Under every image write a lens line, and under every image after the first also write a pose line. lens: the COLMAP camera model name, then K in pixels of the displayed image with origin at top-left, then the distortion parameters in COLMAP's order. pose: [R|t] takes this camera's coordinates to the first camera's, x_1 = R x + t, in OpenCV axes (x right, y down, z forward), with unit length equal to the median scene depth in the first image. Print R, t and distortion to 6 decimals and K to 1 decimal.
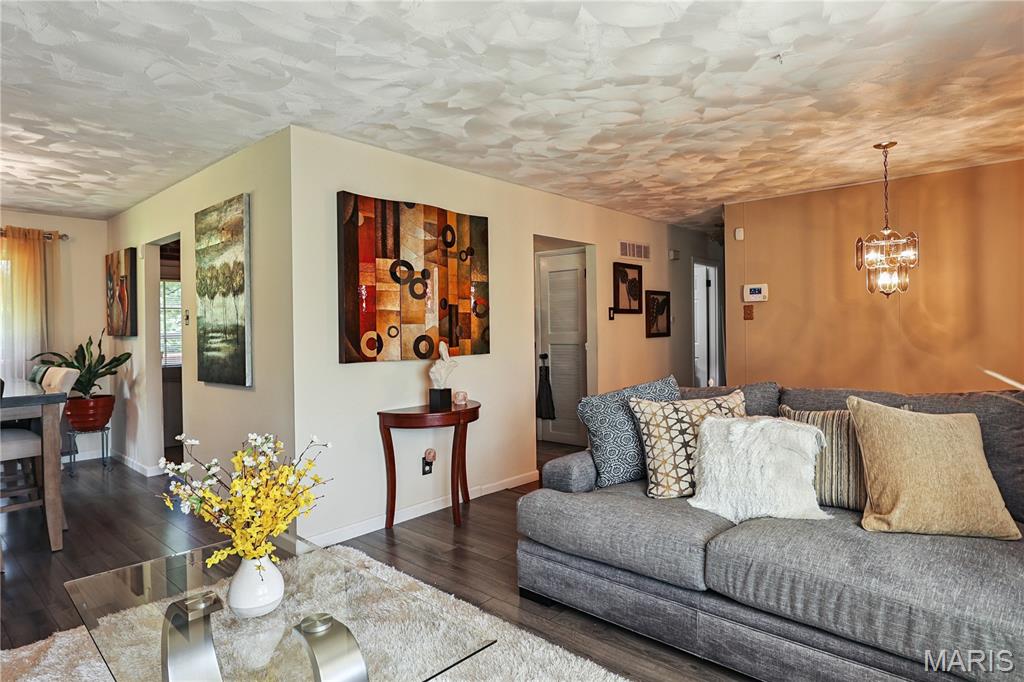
lens RADIAL K [[585.9, 0, 511.2], [0, 585.9, 335.1], [0, 0, 1]] dist [-0.000641, 0.002050]
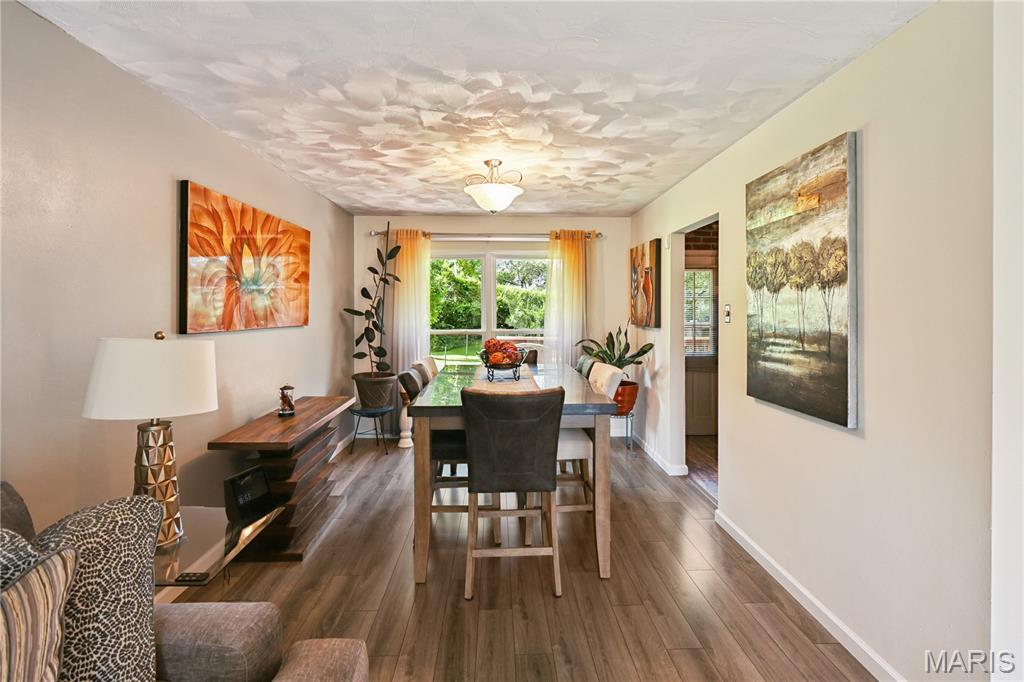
lens RADIAL K [[485.4, 0, 522.7], [0, 485.4, 311.5], [0, 0, 1]] dist [-0.022278, 0.001244]
pose [[0.716925, 0.013289, -0.697023, -0.286328], [-0.011980, 0.999906, 0.006742, -0.034643], [0.697047, 0.003517, 0.717017, 0.306805]]
